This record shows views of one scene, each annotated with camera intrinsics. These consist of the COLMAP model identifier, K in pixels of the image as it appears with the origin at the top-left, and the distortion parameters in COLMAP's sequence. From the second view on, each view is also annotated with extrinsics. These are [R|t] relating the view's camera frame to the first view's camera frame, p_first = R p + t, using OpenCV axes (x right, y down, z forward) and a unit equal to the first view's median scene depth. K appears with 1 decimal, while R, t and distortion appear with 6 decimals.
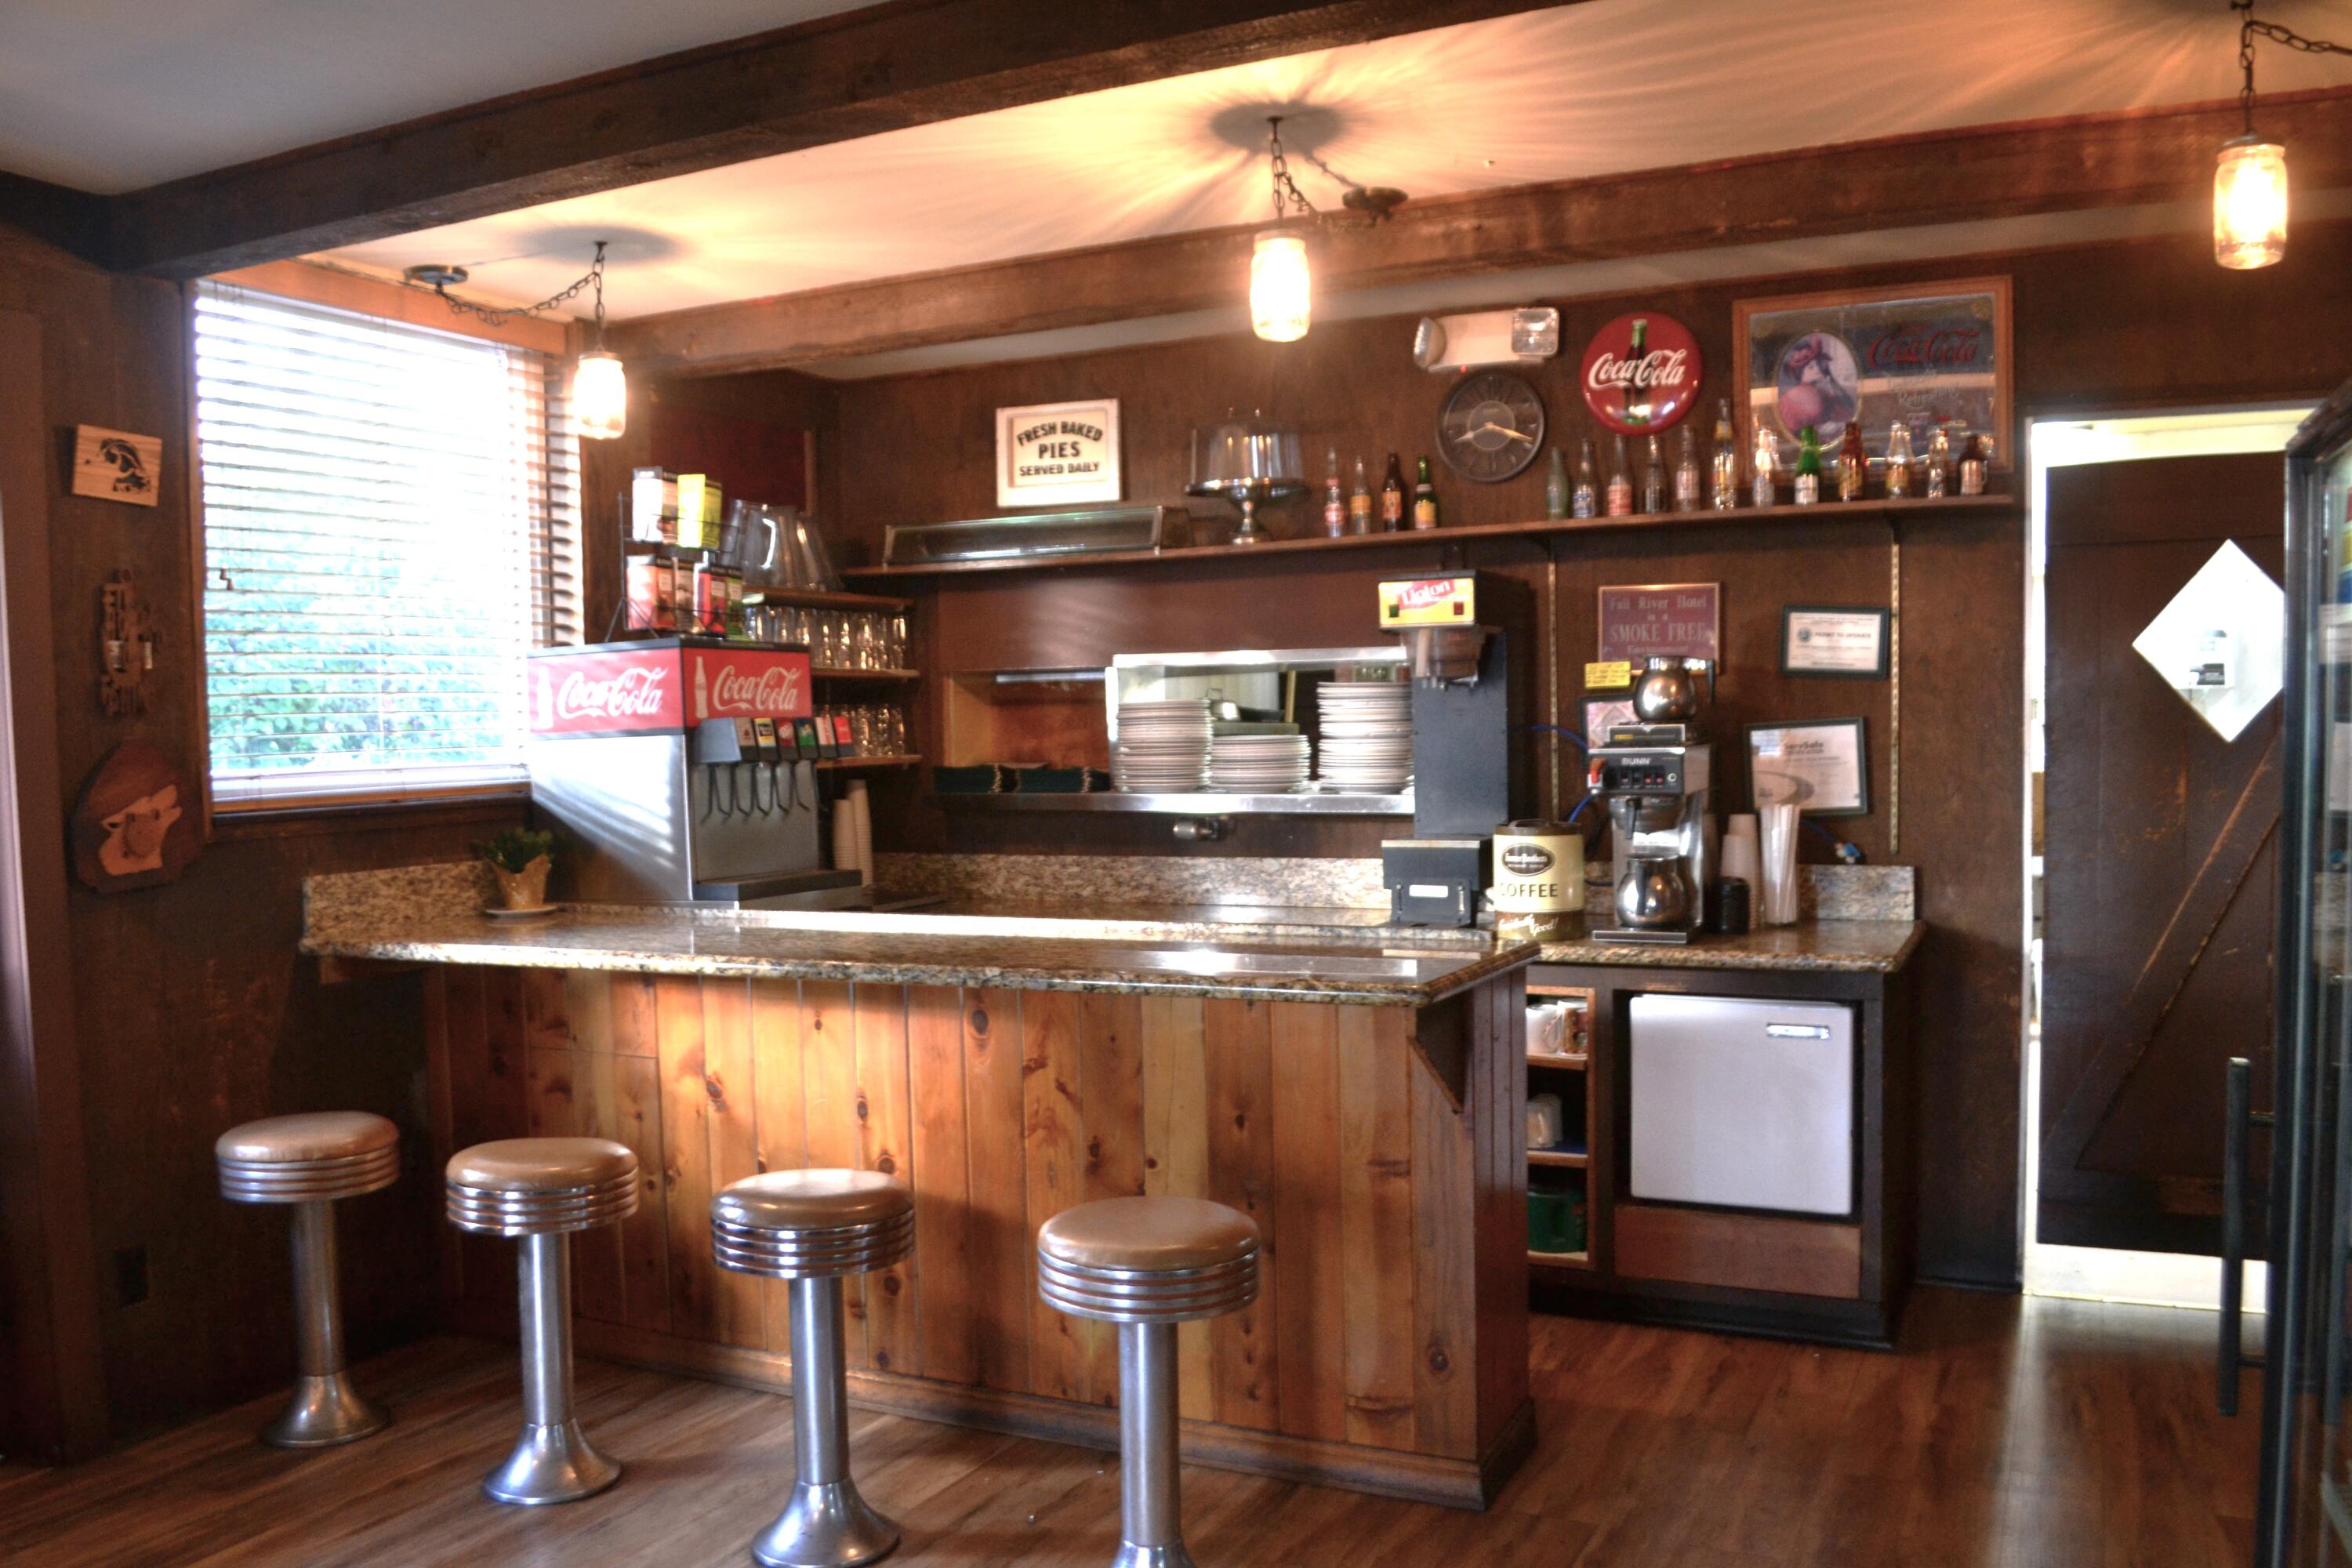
lens RADIAL K [[1861.2, 0, 1194.3], [0, 1861.2, 832.1], [0, 0, 1]] dist [-0.096467, 0.018890]
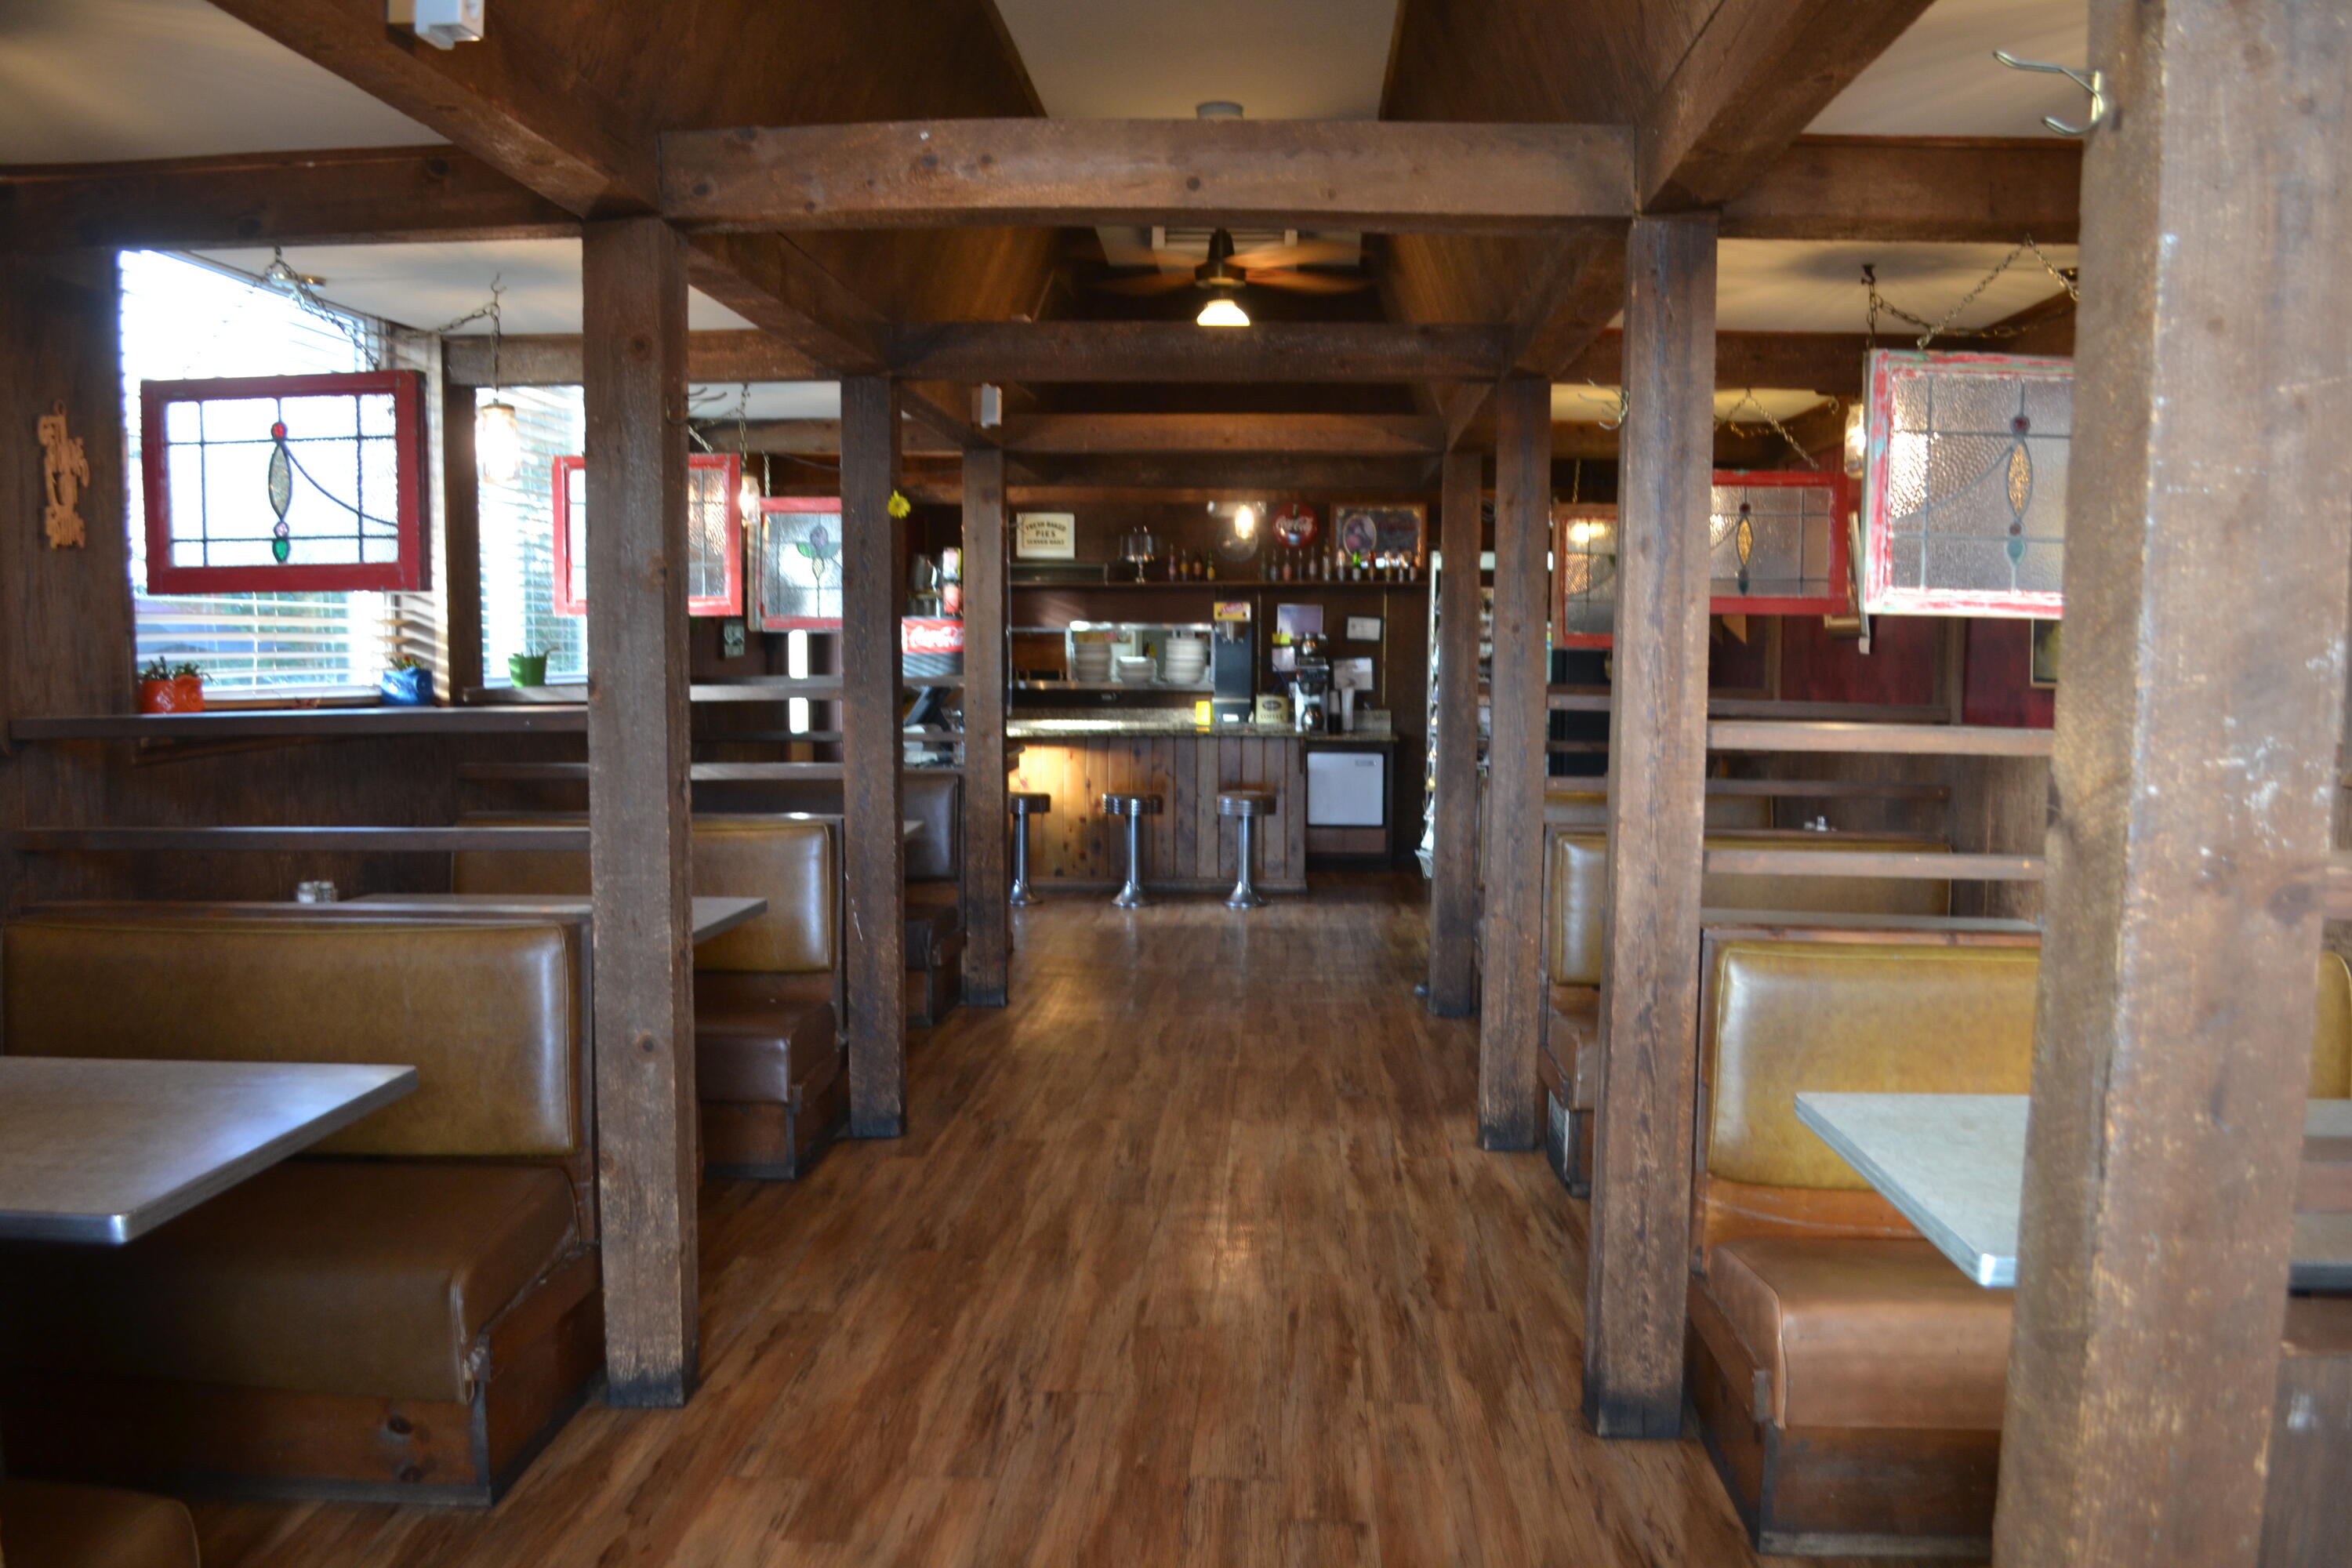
lens RADIAL K [[1861.2, 0, 1194.3], [0, 1861.2, 832.1], [0, 0, 1]] dist [-0.096467, 0.018890]
pose [[0.921798, -0.018579, 0.387226, -0.971852], [-0.000181, 0.998830, 0.048357, 0.066846], [-0.387671, -0.044645, 0.920716, -1.483498]]
